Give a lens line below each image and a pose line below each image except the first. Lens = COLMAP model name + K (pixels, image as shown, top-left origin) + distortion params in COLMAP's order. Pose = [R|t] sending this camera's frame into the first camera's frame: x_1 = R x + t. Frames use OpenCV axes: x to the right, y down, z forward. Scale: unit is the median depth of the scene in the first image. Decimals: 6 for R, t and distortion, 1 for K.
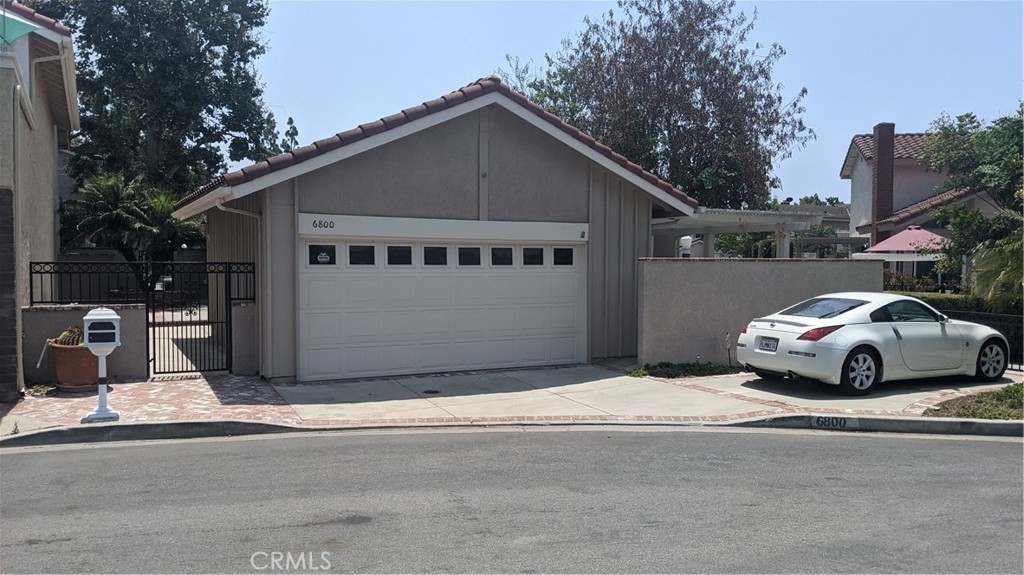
lens RADIAL K [[848.8, 0, 513.0], [0, 848.8, 302.5], [0, 0, 1]] dist [0.111017, -0.258163]
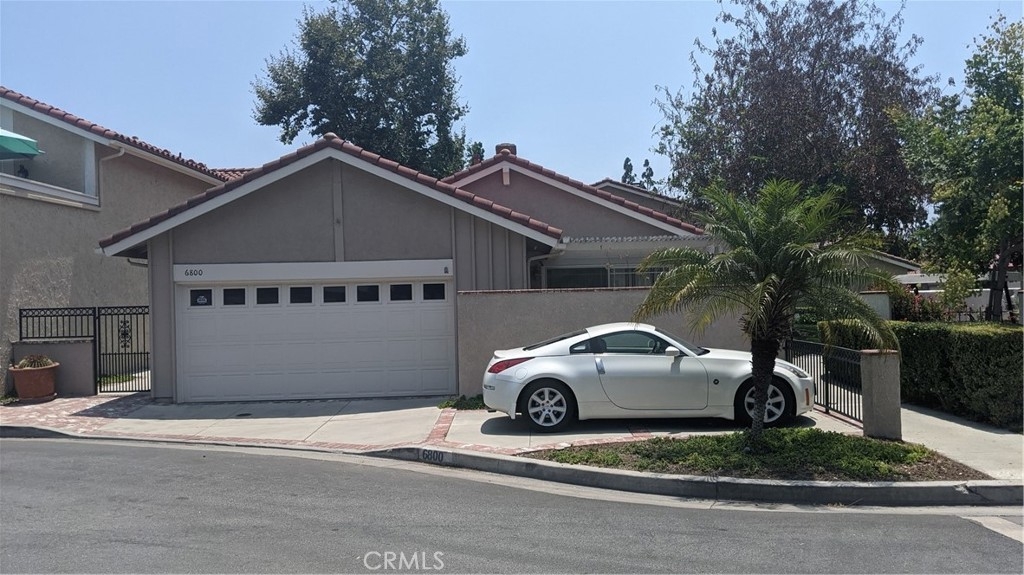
lens RADIAL K [[848.8, 0, 513.0], [0, 848.8, 302.5], [0, 0, 1]] dist [0.111017, -0.258163]
pose [[0.879765, -0.024548, -0.474775, 0.687370], [0.005201, 0.999103, -0.042021, 0.004245], [0.475380, 0.034499, 0.879104, 0.134511]]
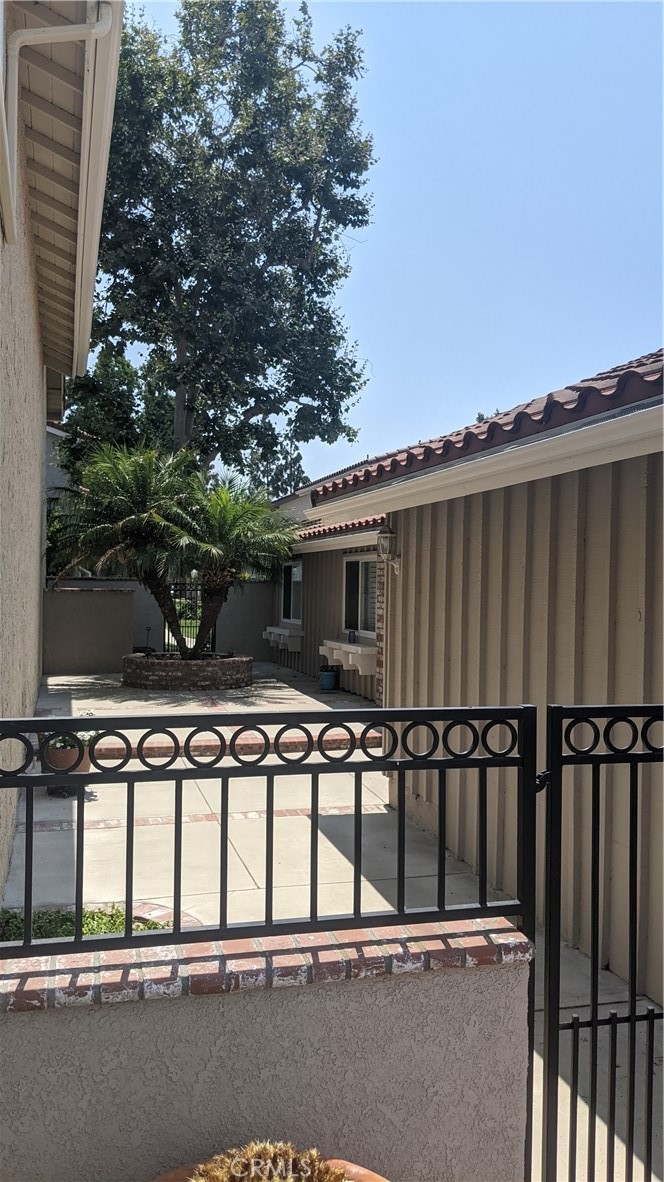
lens RADIAL K [[957.4, 0, 332.0], [0, 957.4, 591.0], [0, 0, 1]] dist [-0.094665, 0.181635]
pose [[0.983605, 0.008906, -0.180118, -0.388773], [-0.016618, 0.999007, -0.041348, -0.057727], [0.179571, 0.043663, 0.982776, 0.703241]]
